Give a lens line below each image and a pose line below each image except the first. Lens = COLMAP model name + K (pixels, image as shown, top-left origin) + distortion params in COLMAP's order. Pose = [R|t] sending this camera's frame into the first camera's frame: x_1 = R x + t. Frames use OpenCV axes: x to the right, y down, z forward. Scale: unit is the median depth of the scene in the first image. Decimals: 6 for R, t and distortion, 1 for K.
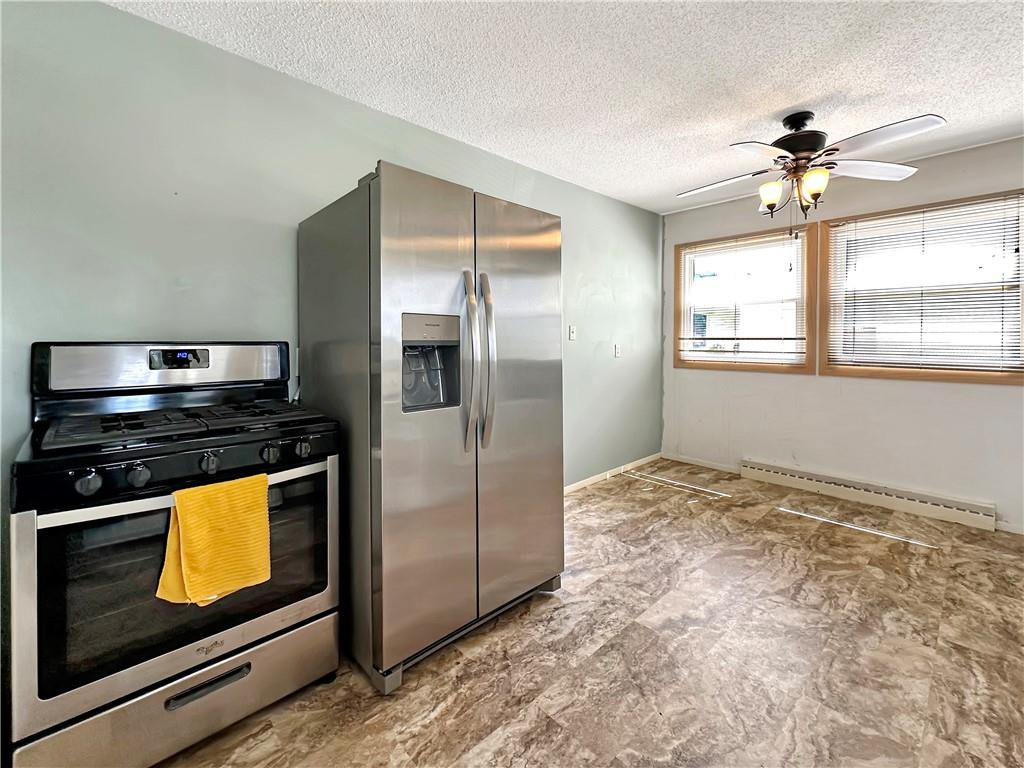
lens RADIAL K [[417.3, 0, 516.8], [0, 417.3, 385.1], [0, 0, 1]] dist [-0.000045, 0.000388]
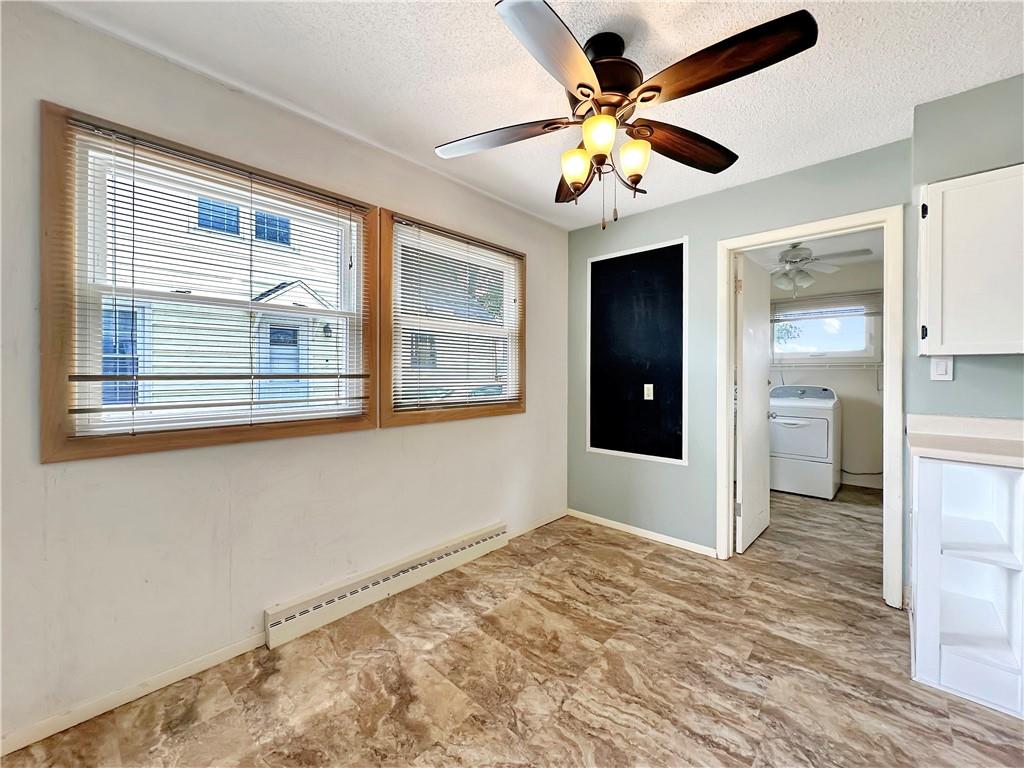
lens RADIAL K [[417.3, 0, 519.4], [0, 417.3, 377.5], [0, 0, 1]] dist [-0.000045, 0.000388]
pose [[-0.093332, -0.015507, 0.995514, 0.021409], [0.103696, 0.994290, 0.025210, -0.142806], [-0.990220, 0.105583, -0.091191, 1.161569]]
